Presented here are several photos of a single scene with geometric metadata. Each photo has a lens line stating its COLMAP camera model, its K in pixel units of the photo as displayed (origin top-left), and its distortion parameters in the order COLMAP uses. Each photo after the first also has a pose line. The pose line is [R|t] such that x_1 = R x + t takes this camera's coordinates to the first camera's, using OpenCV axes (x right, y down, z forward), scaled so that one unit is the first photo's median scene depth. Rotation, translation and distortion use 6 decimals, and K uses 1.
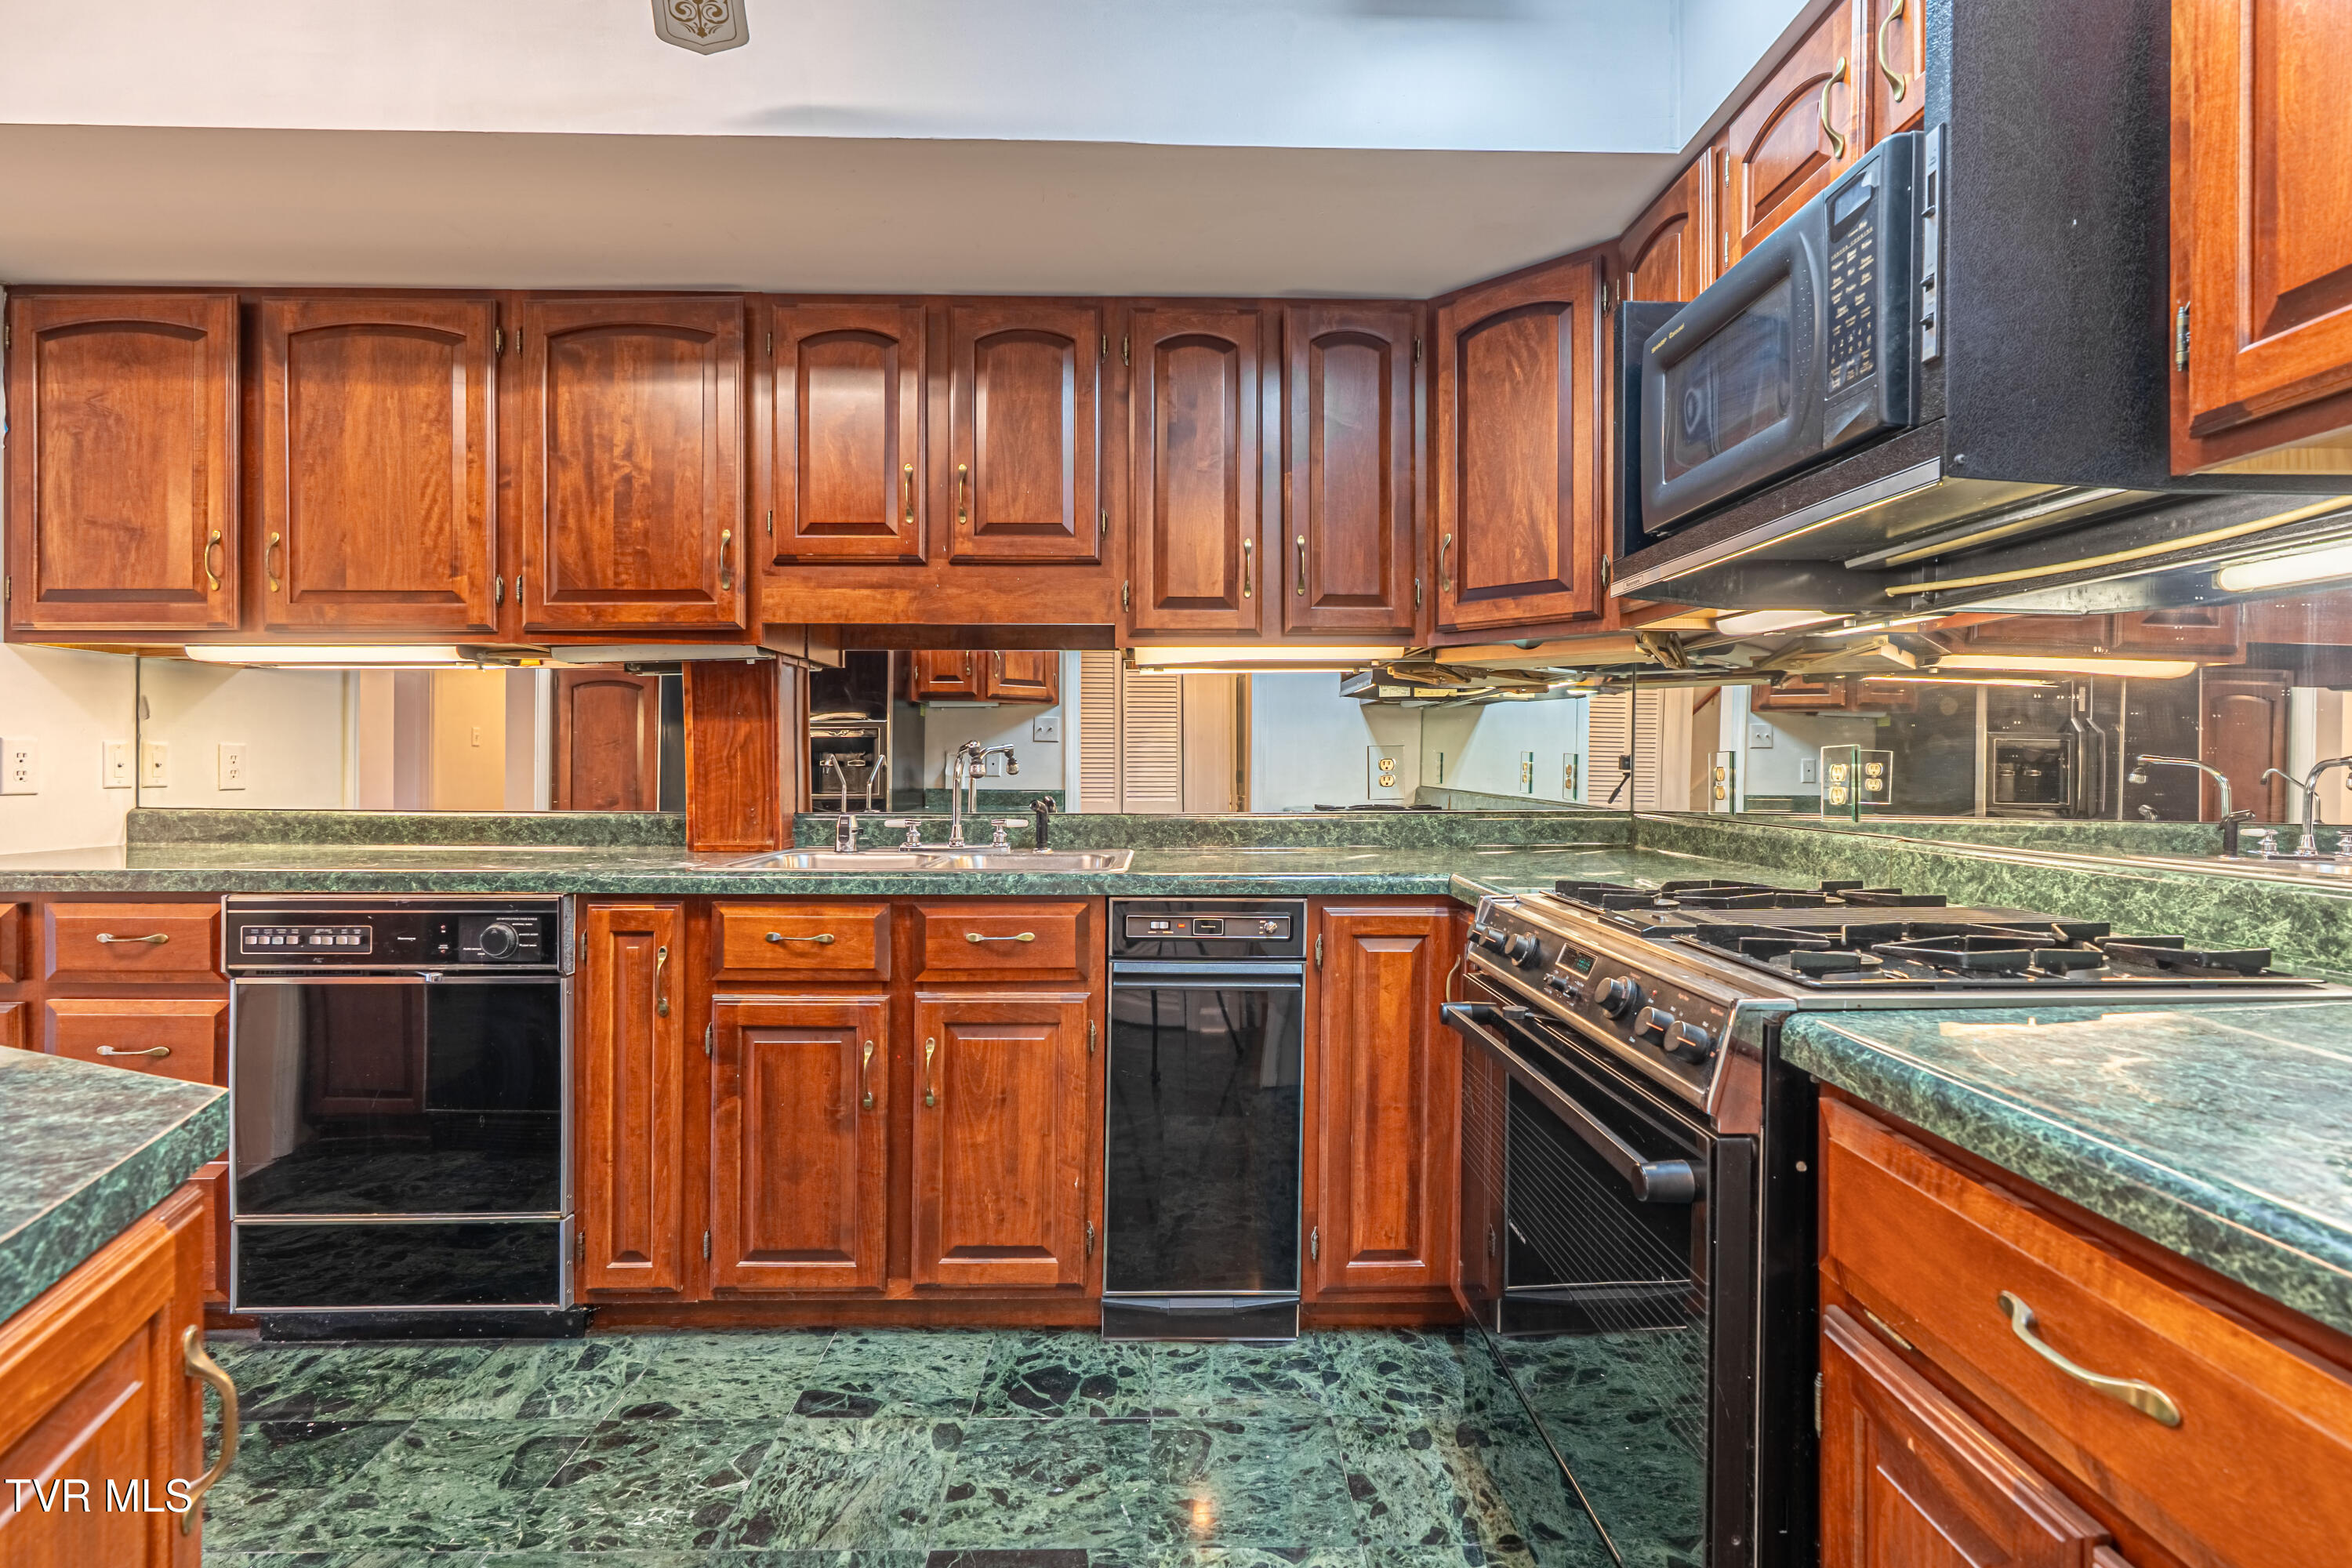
lens RADIAL K [[1088.0, 0, 1198.6], [0, 1088.0, 766.3], [0, 0, 1]] dist [-0.011899, 0.003462]
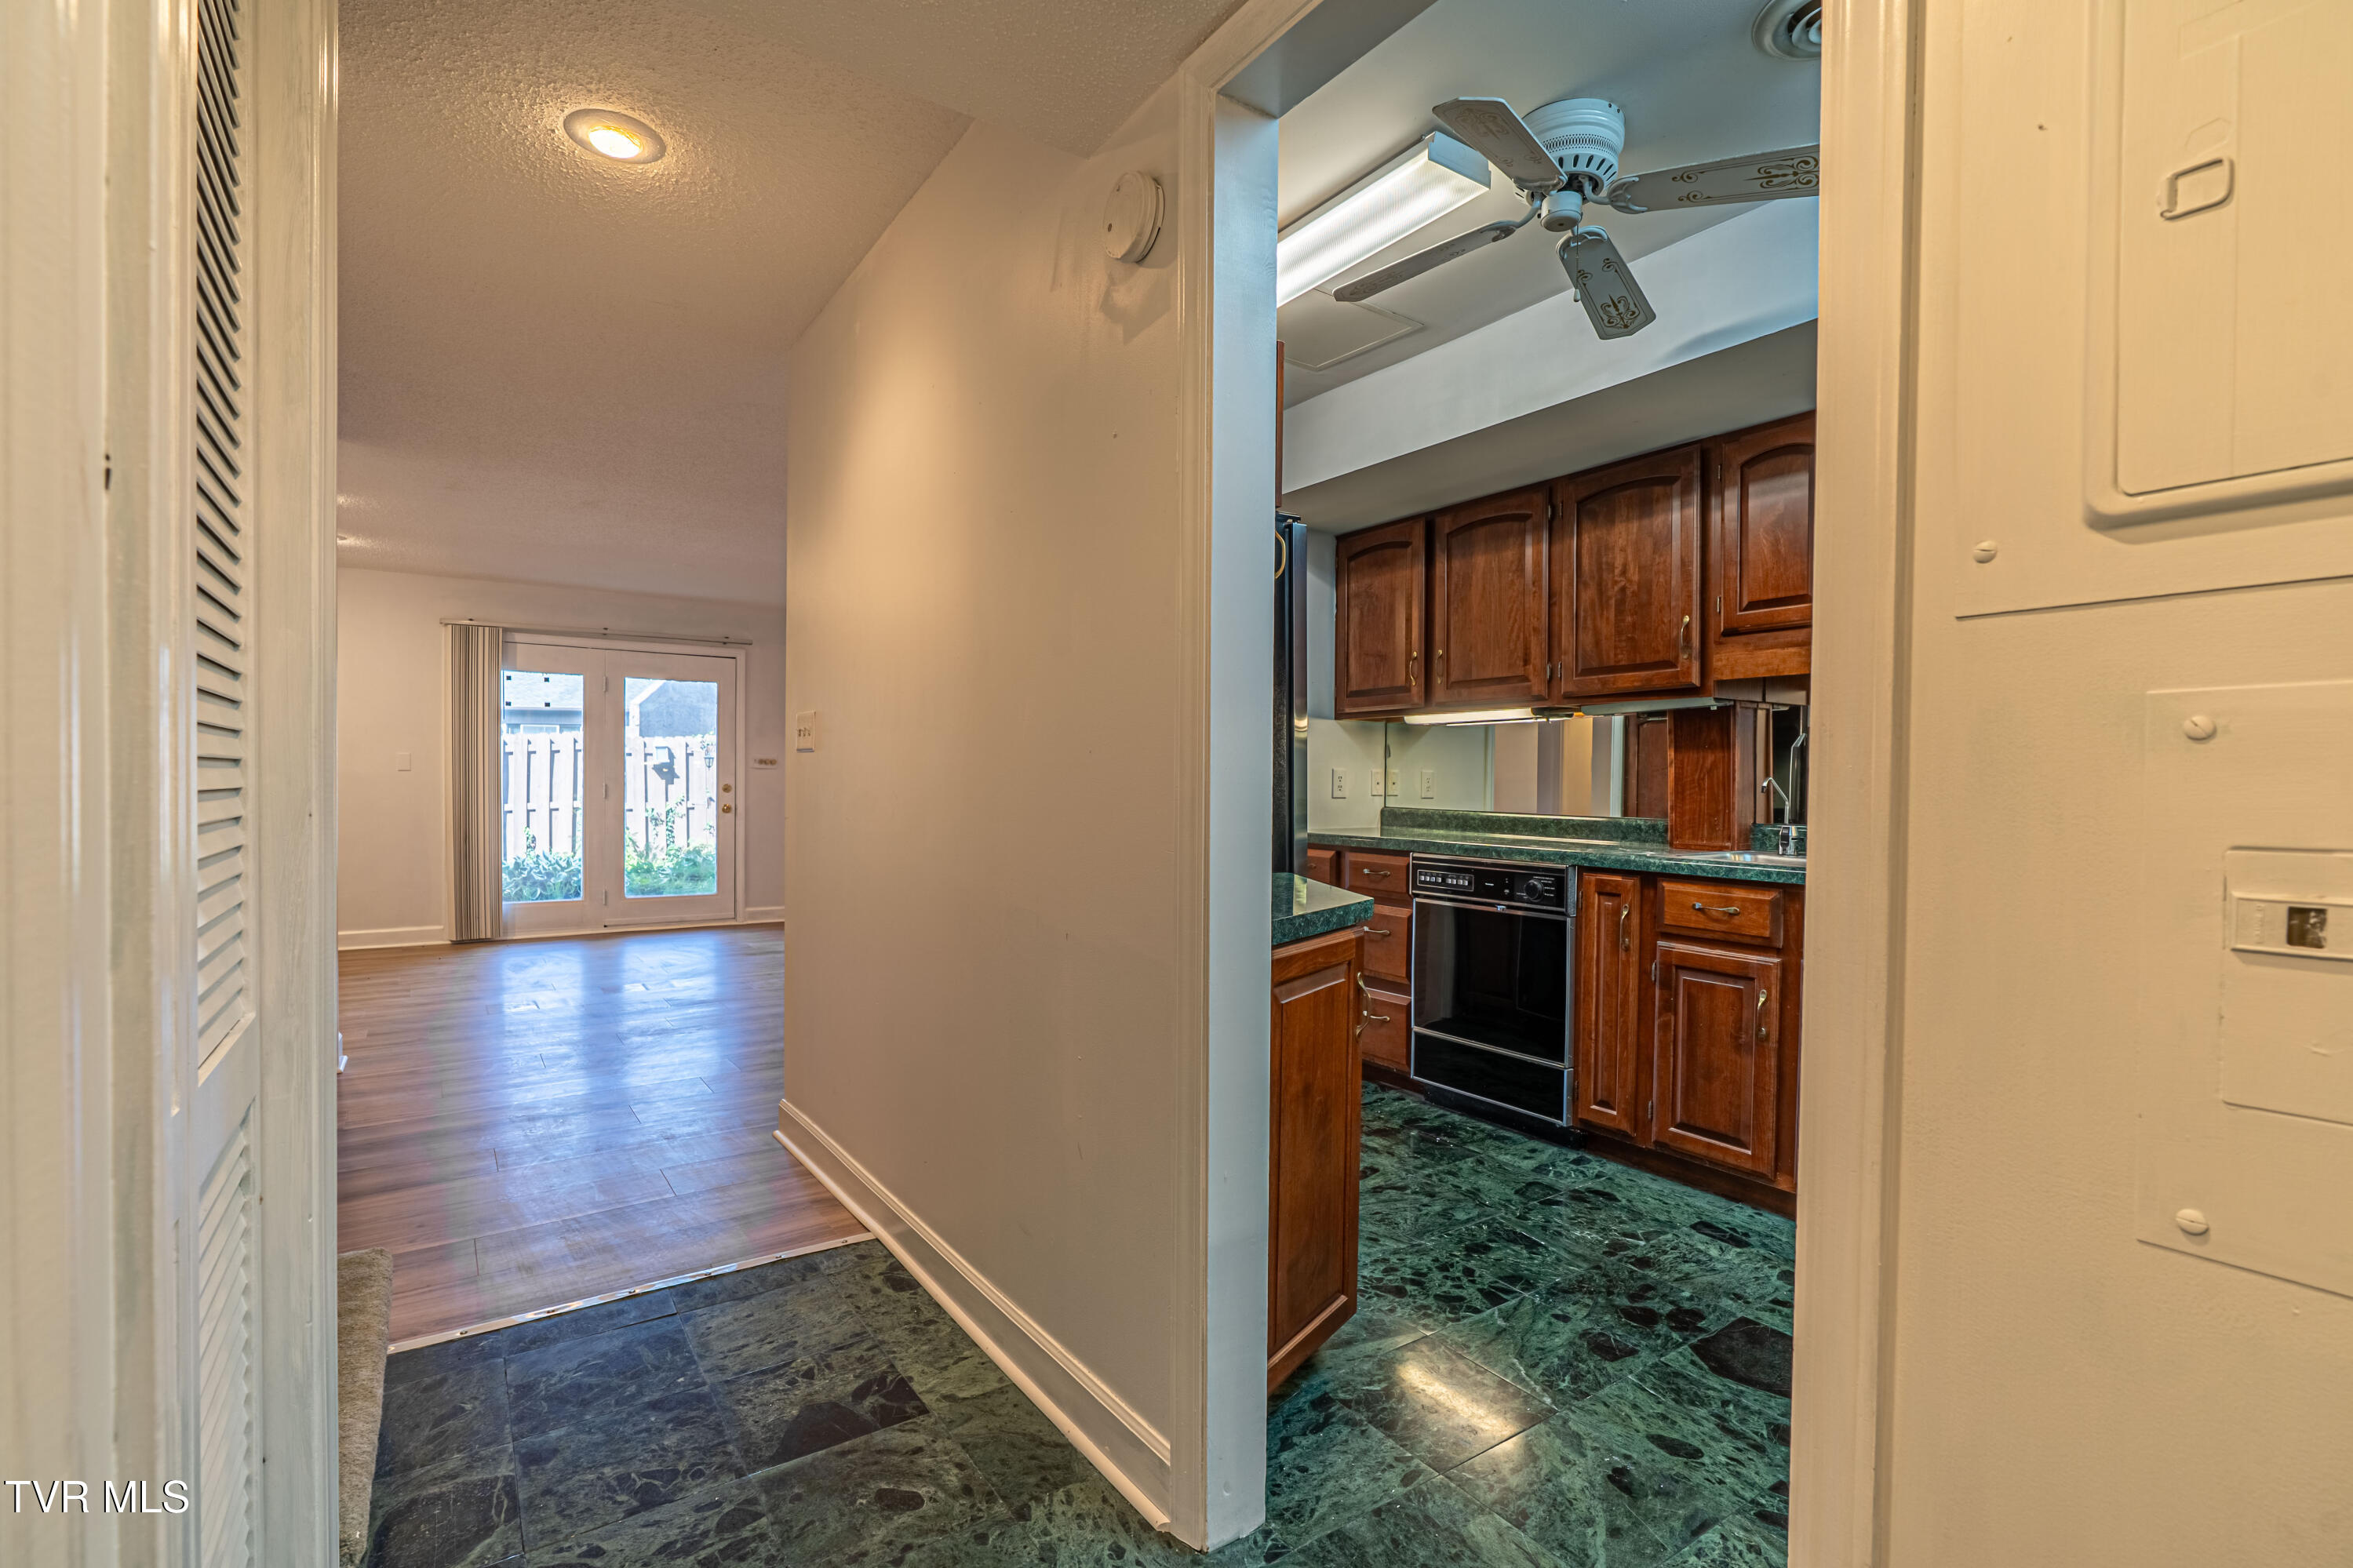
lens RADIAL K [[1088.3, 0, 1166.2], [0, 1088.3, 781.0], [0, 0, 1]] dist [-0.011899, 0.003462]
pose [[0.538856, 0.003160, -0.842392, 0.430935], [-0.008789, 0.999960, -0.001871, 0.002291], [0.842352, 0.008412, 0.538862, -0.352644]]
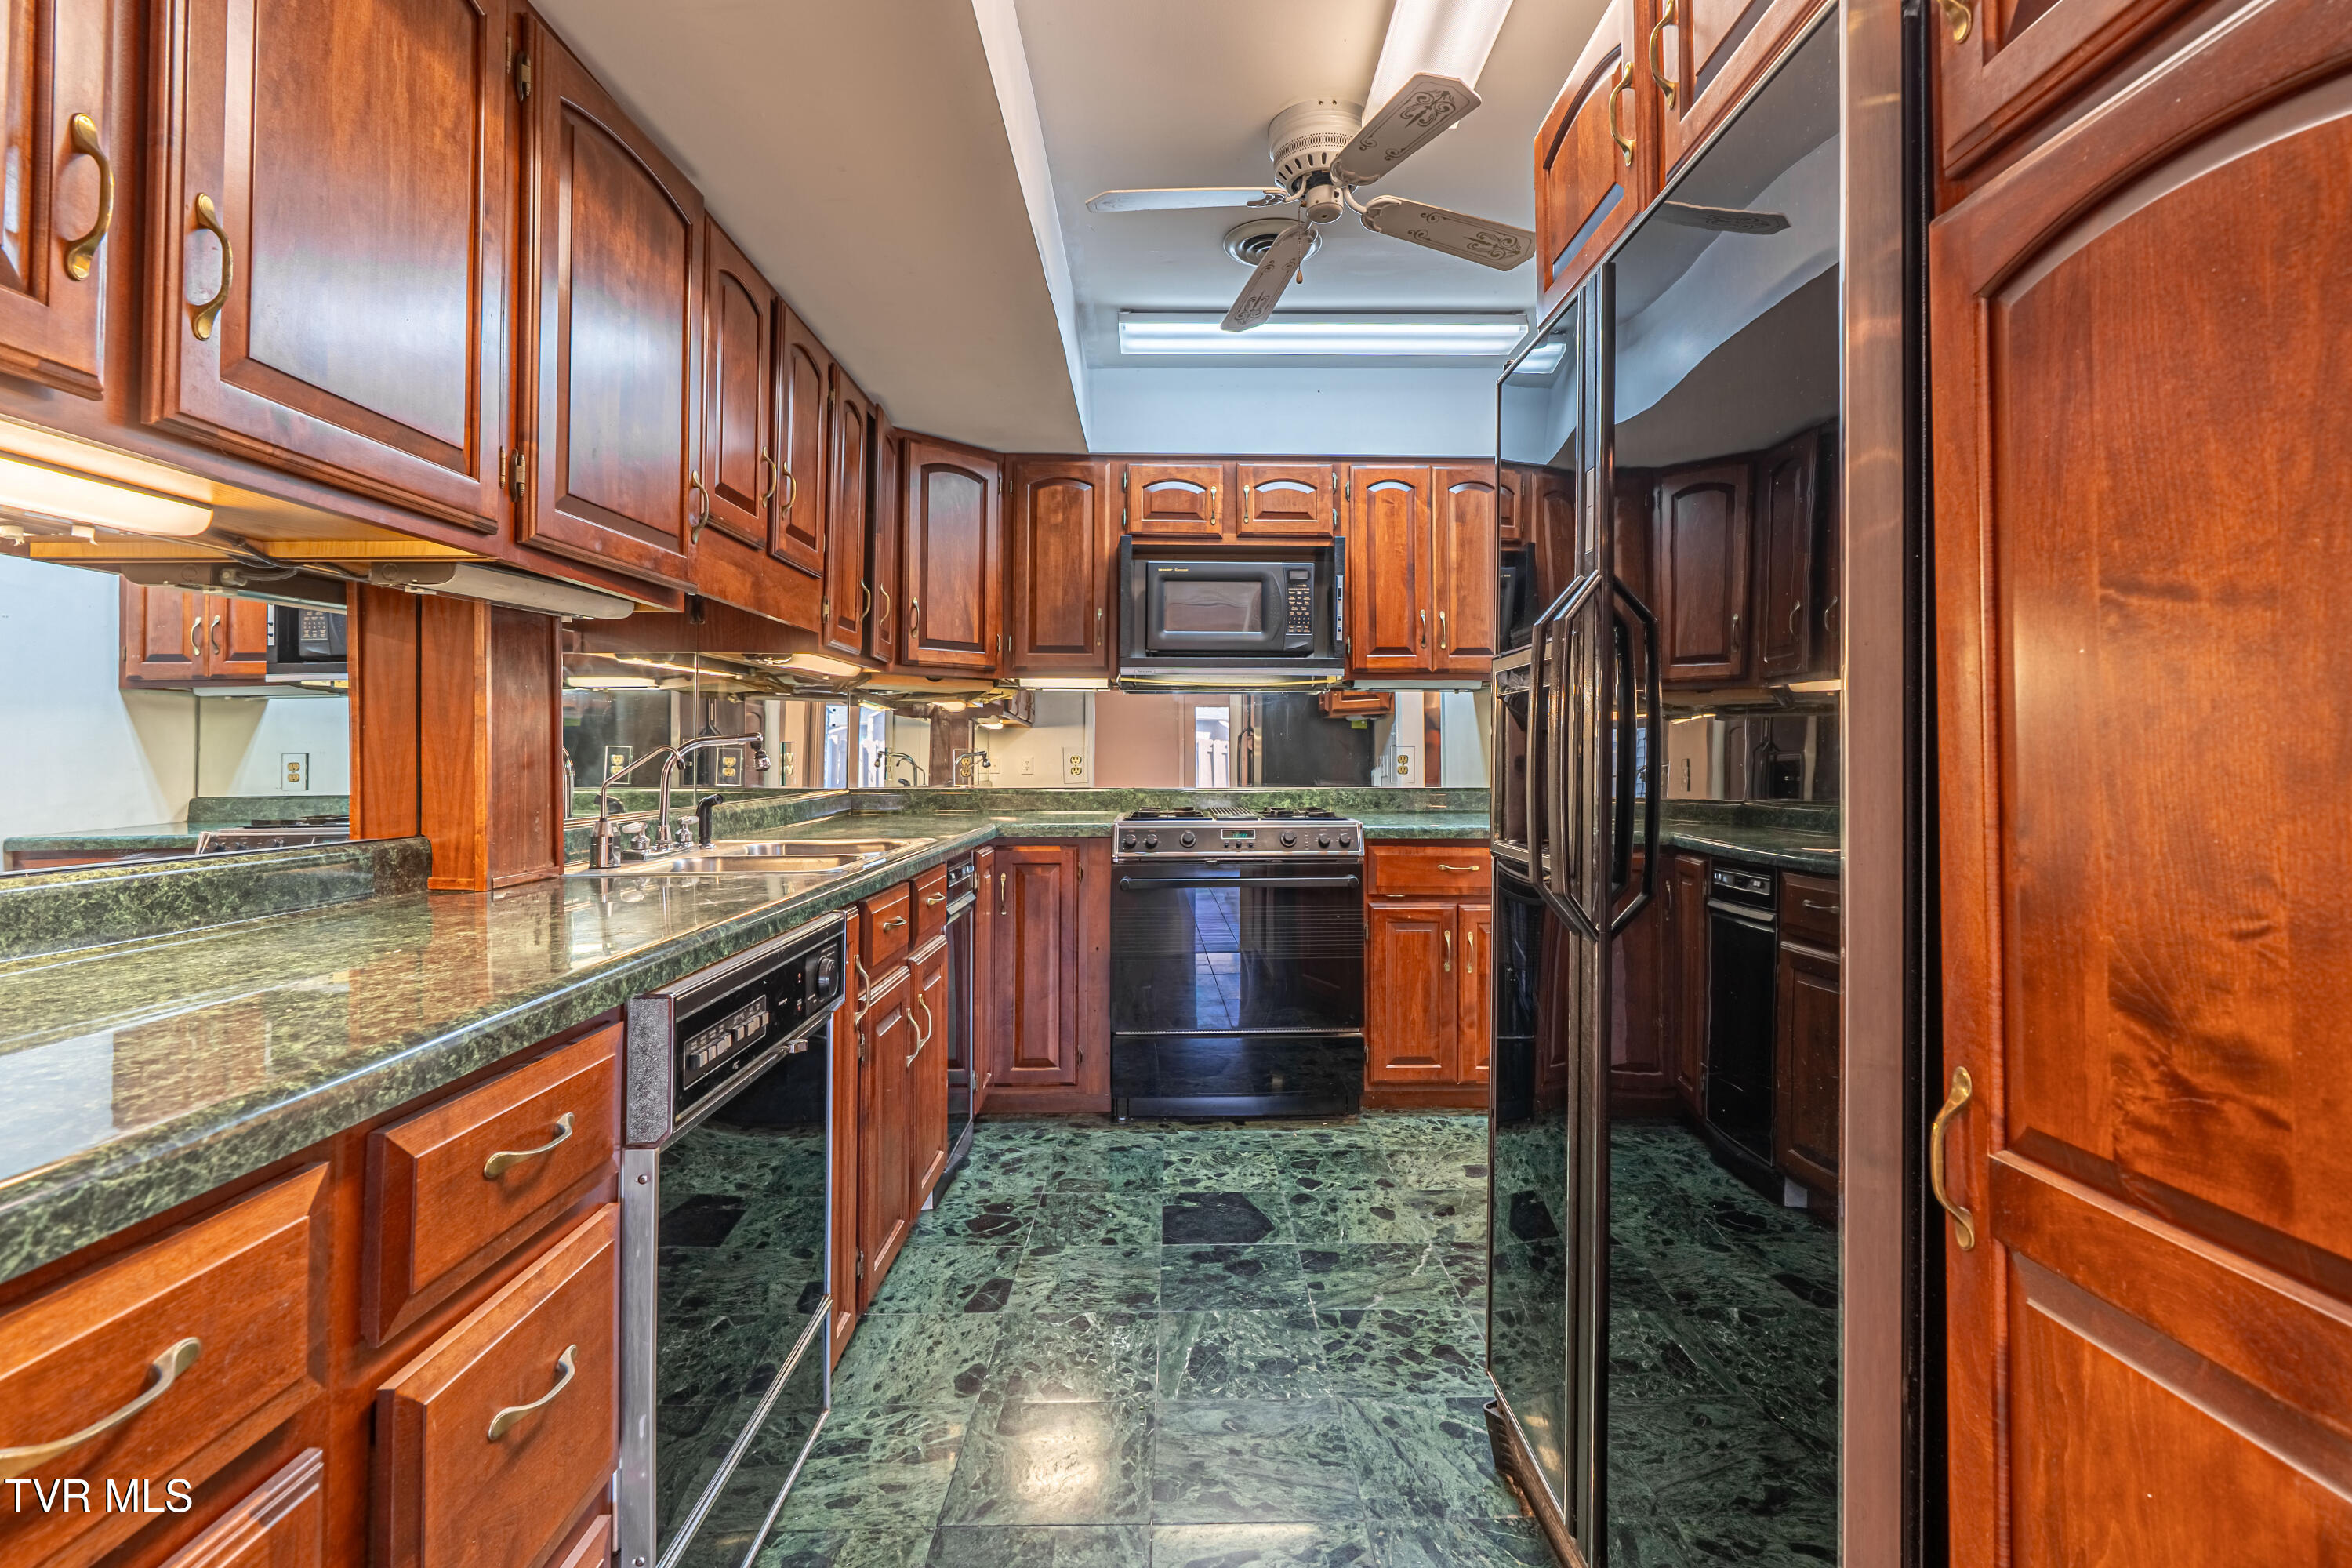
lens RADIAL K [[1088.0, 0, 1208.6], [0, 1088.0, 743.6], [0, 0, 1]] dist [-0.011899, 0.003462]
pose [[0.005704, 0.009166, 0.999942, -1.396501], [0.005899, 0.999940, -0.009200, -0.003241], [-0.999966, 0.005951, 0.005650, 0.685798]]
